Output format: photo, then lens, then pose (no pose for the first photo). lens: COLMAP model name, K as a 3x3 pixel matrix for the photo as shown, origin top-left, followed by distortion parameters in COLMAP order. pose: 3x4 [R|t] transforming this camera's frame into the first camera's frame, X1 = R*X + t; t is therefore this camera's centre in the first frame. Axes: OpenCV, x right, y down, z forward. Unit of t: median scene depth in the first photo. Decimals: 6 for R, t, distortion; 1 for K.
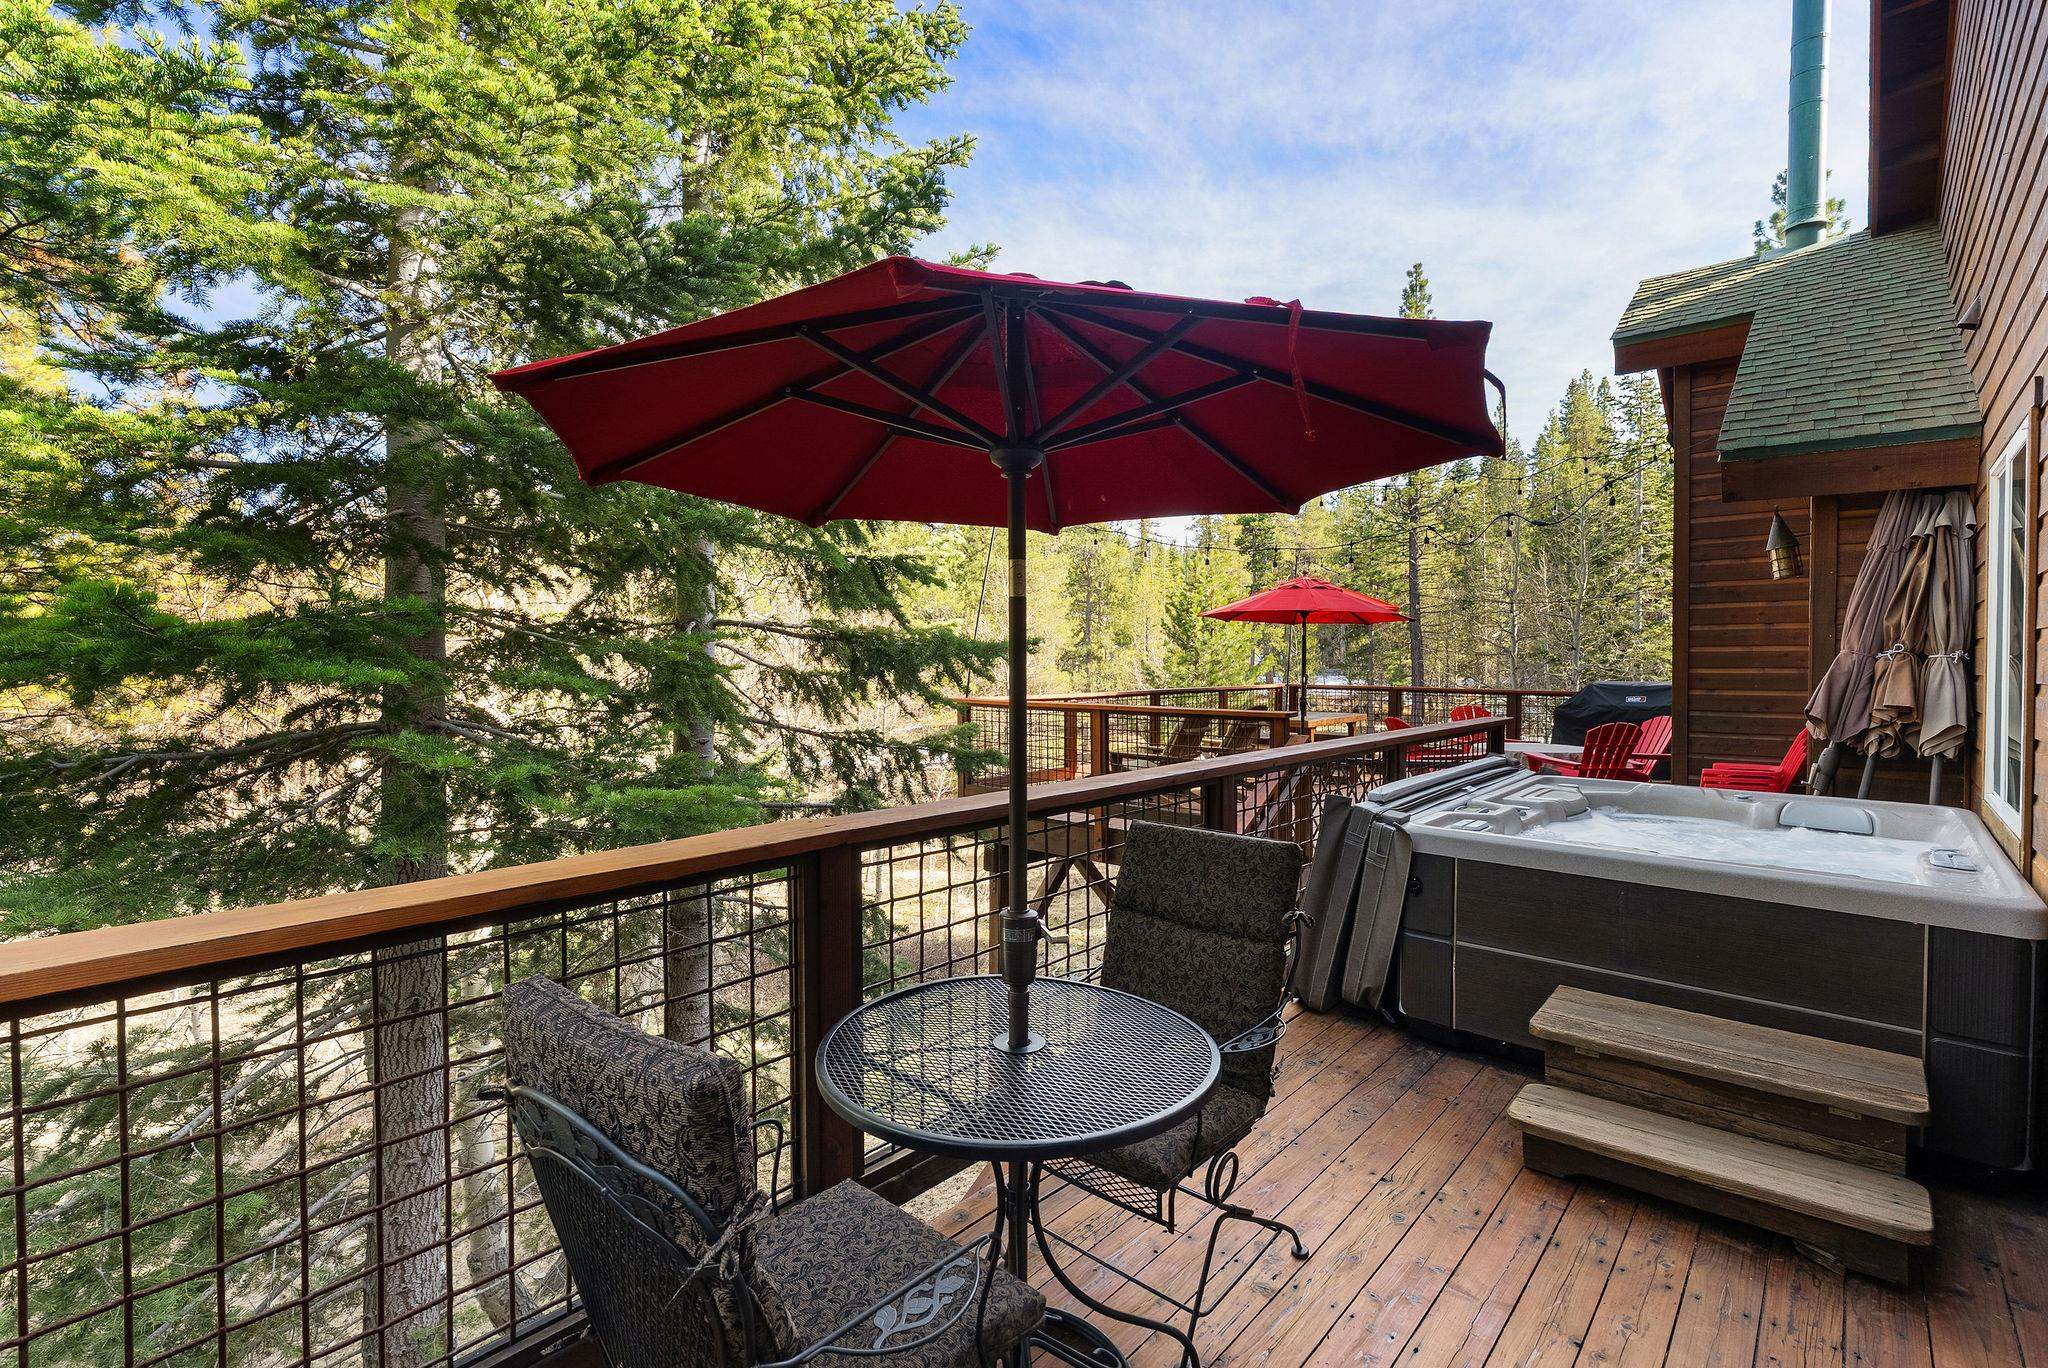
lens RADIAL K [[929.2, 0, 1029.4], [0, 929.2, 676.9], [0, 0, 1]] dist [0.002655, -0.000361]
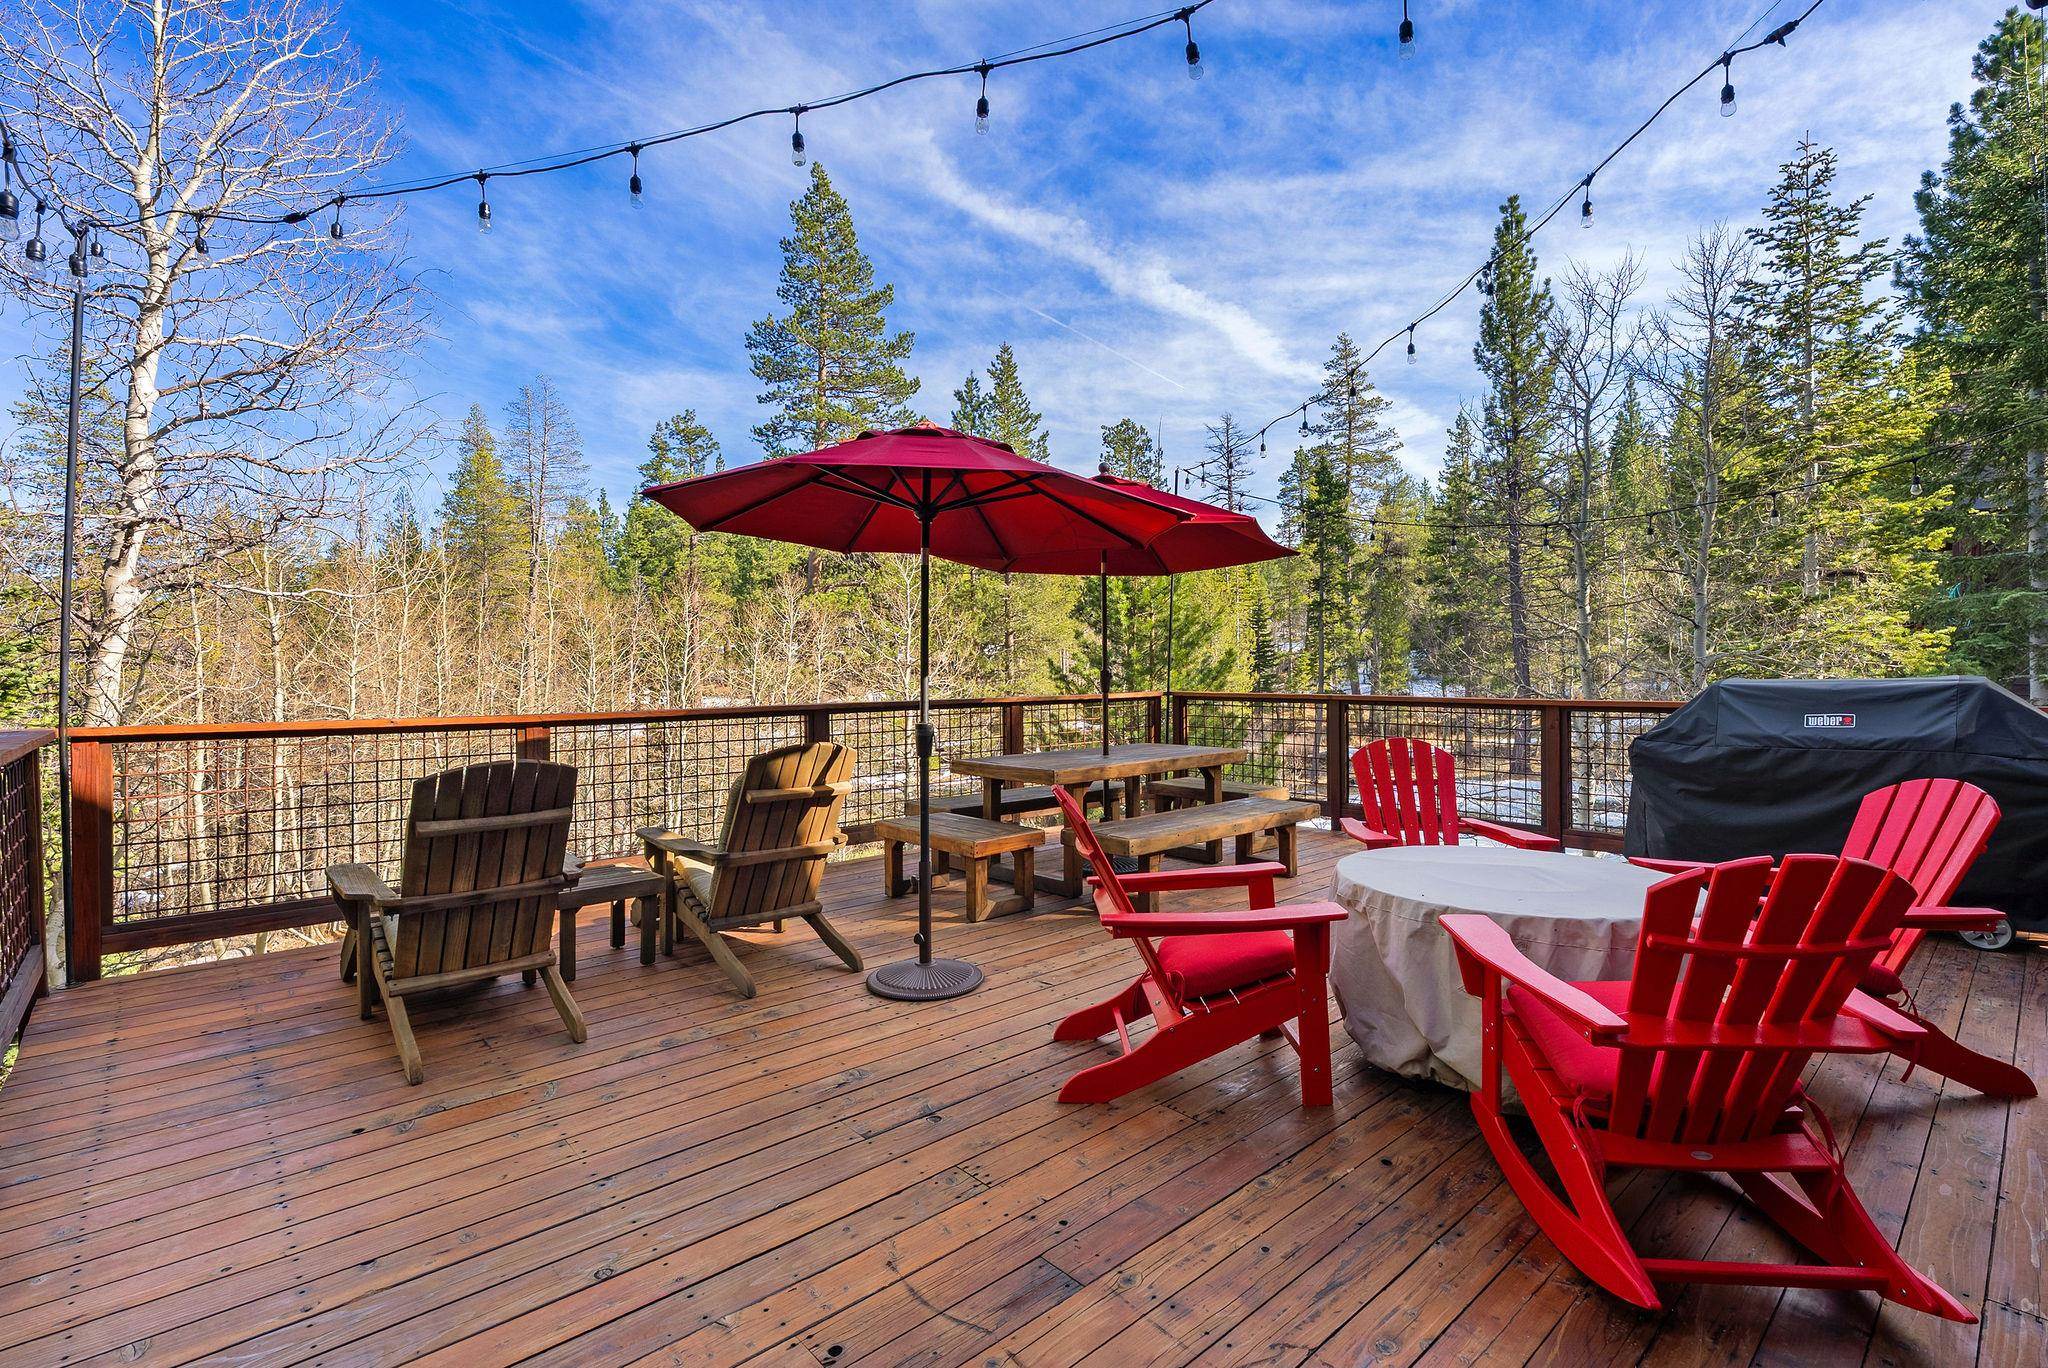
lens RADIAL K [[925.5, 0, 1019.2], [0, 925.5, 677.2], [0, 0, 1]] dist [-0.009077, -0.000713]
pose [[0.992472, -0.004587, -0.122389, 0.085667], [0.003629, 0.999961, -0.008045, 0.001774], [0.122421, 0.007540, 0.992450, 0.136569]]
